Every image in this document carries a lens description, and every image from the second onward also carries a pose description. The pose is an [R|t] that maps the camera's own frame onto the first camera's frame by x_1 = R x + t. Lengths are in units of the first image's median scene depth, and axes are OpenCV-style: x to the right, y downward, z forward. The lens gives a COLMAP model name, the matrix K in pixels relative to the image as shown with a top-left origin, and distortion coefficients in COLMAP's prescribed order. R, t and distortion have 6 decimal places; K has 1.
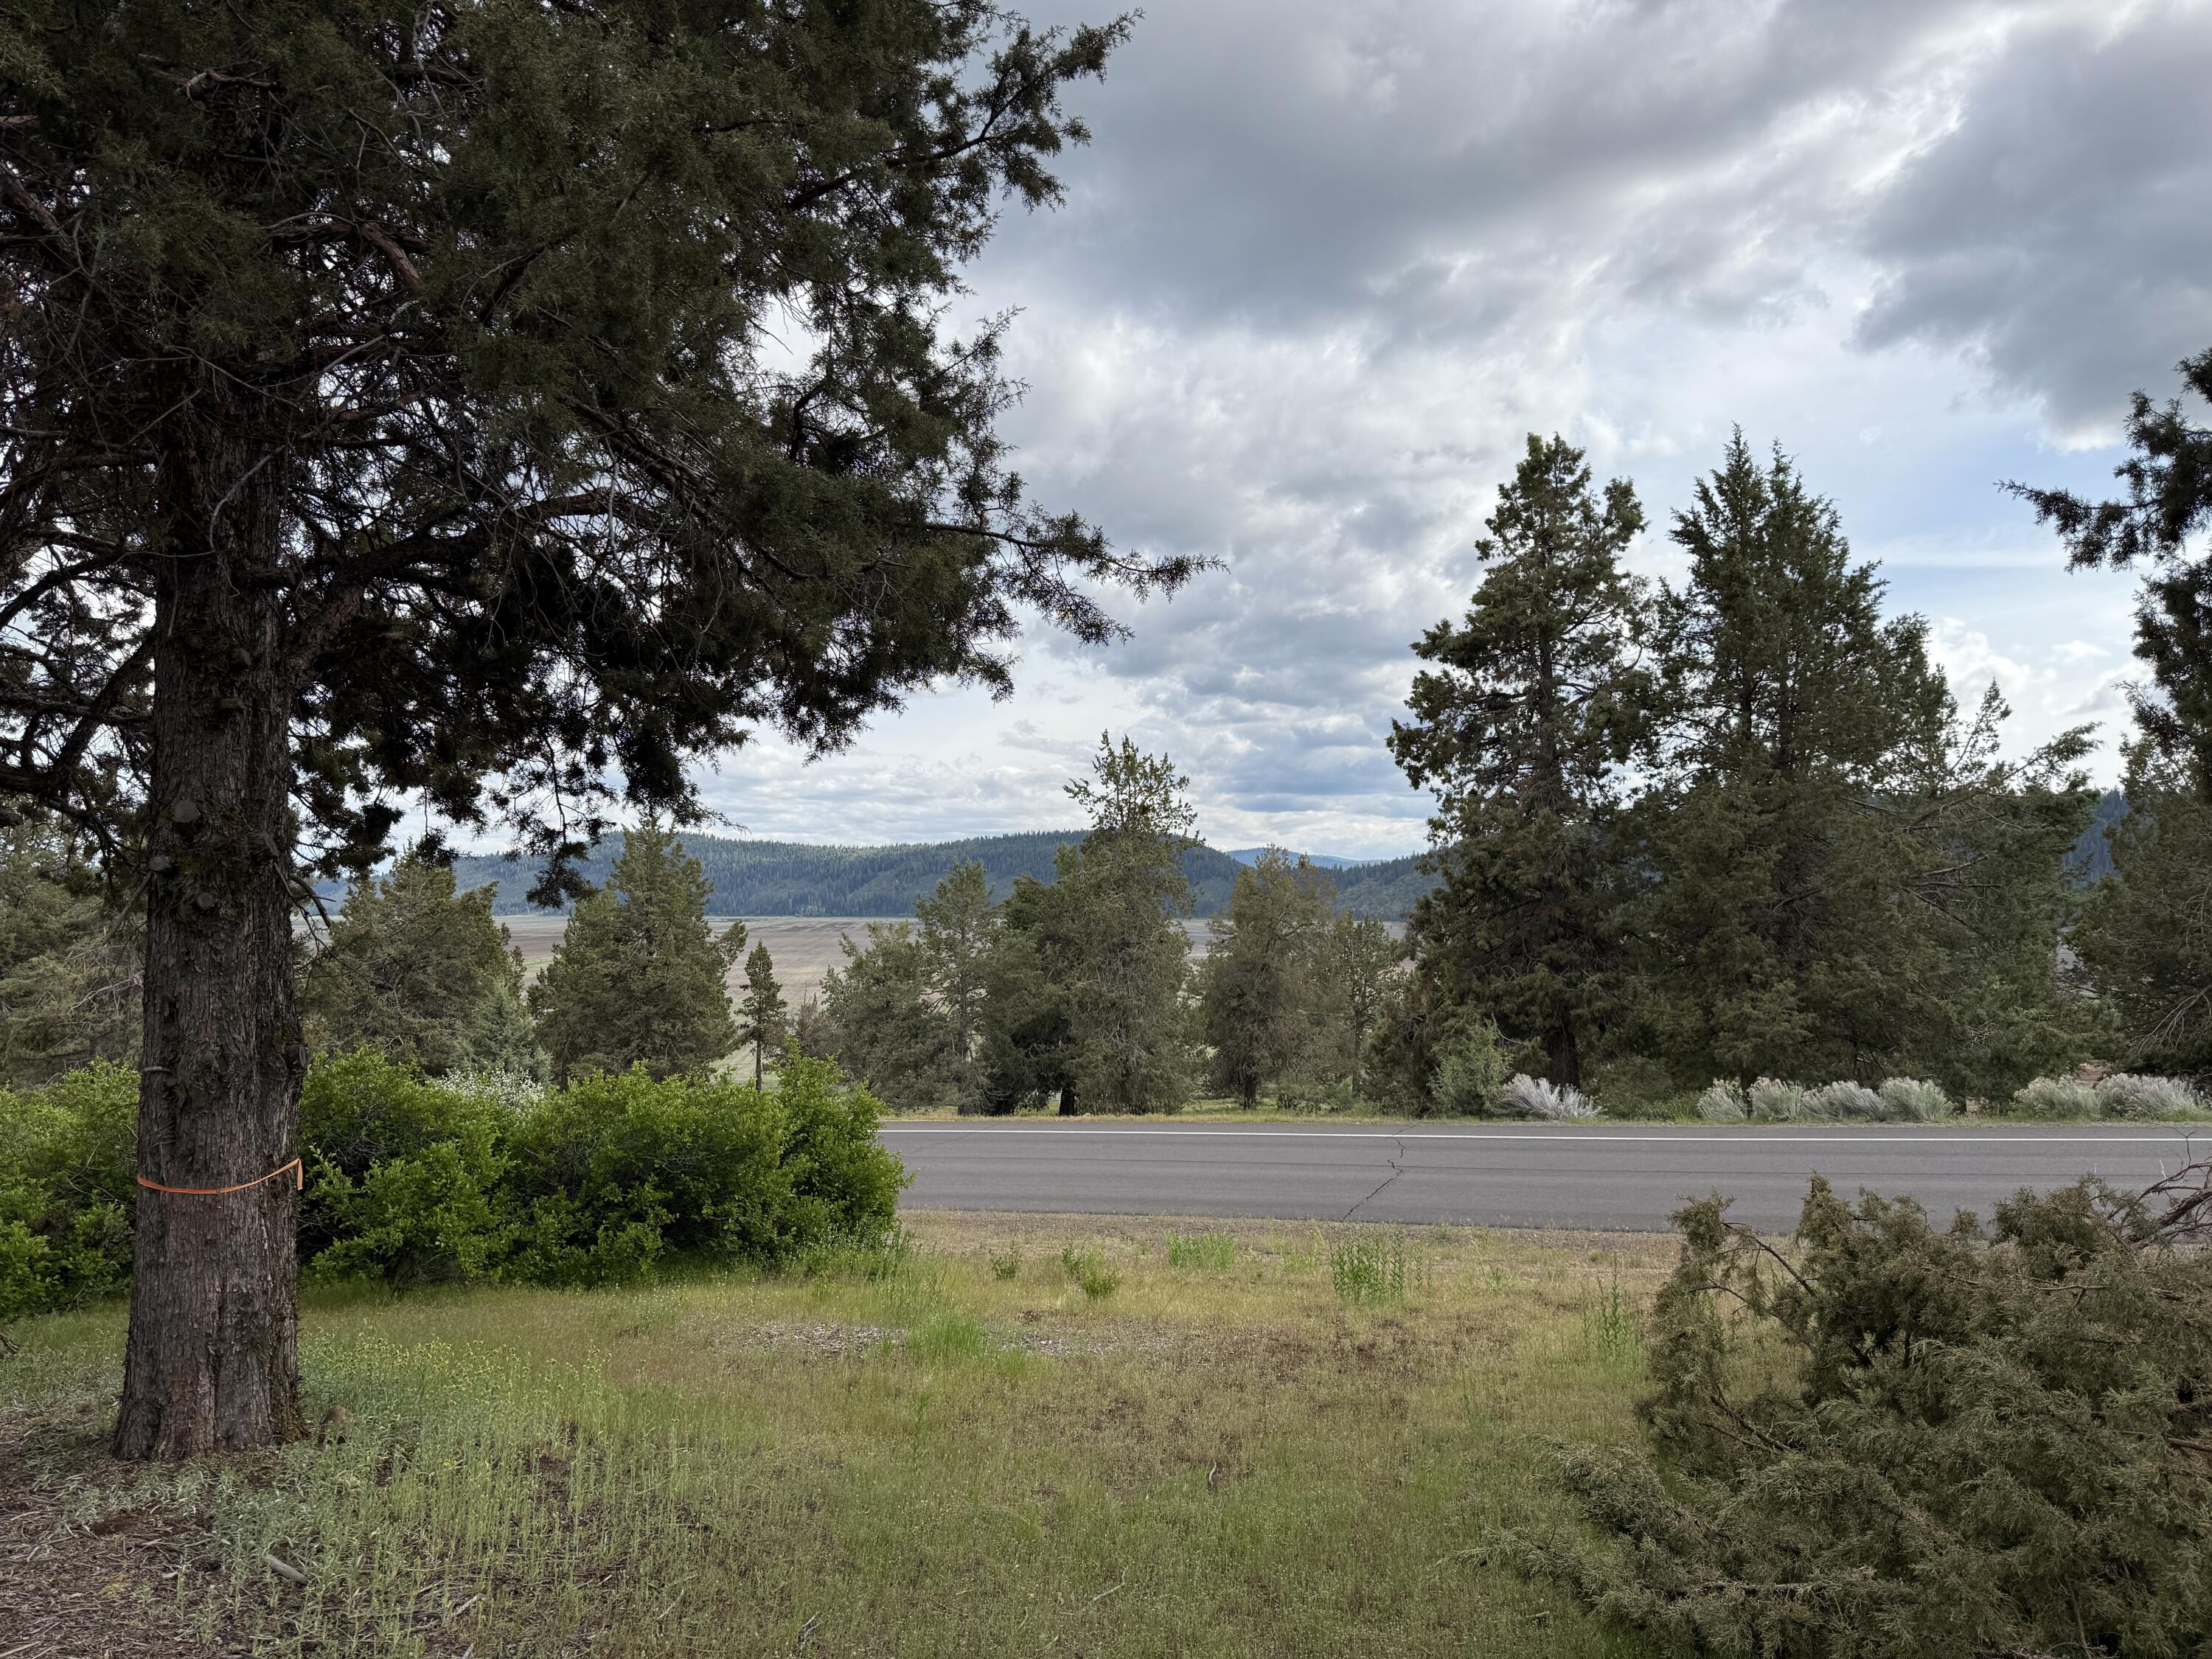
lens RADIAL K [[1536.7, 0, 1113.6], [0, 1536.7, 818.4], [0, 0, 1]] dist [0.059837, -0.078647]
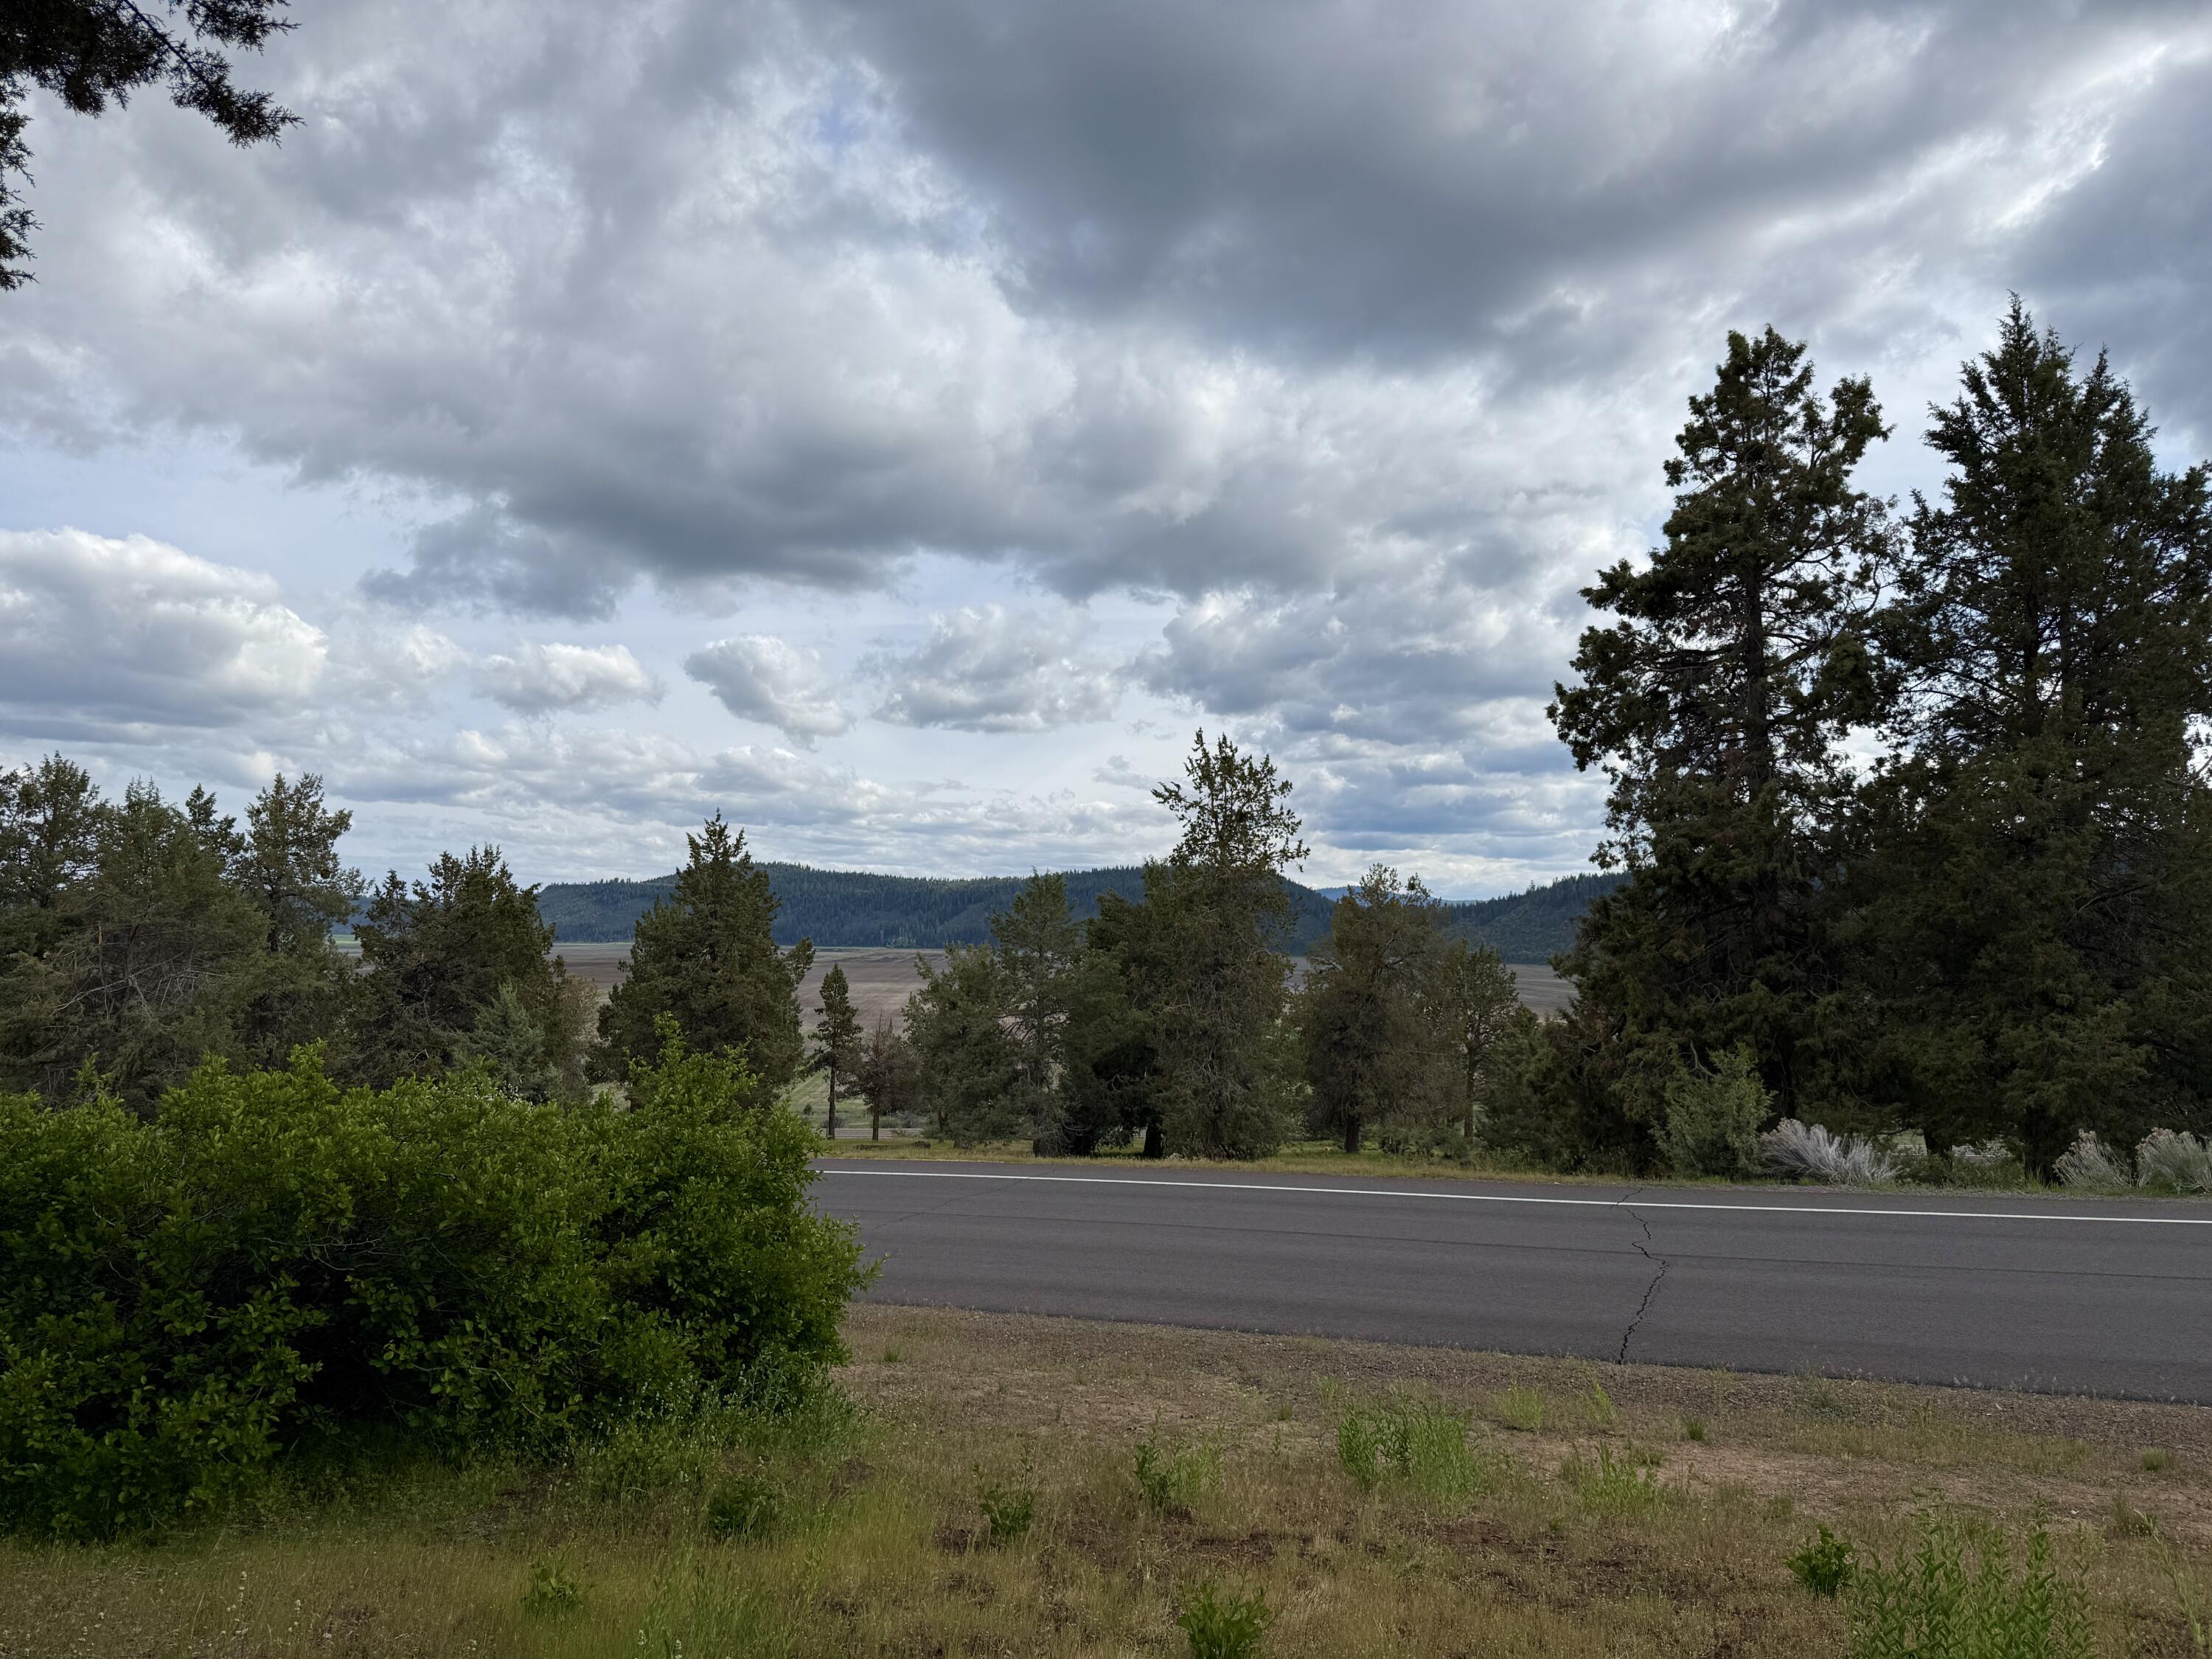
lens RADIAL K [[1536.7, 0, 1093.1], [0, 1536.7, 828.5], [0, 0, 1]] dist [0.059837, -0.078647]
pose [[0.997357, 0.009495, -0.072039, -0.004205], [-0.010716, 0.999805, -0.016588, 0.030009], [0.071867, 0.017316, 0.997264, 0.166552]]
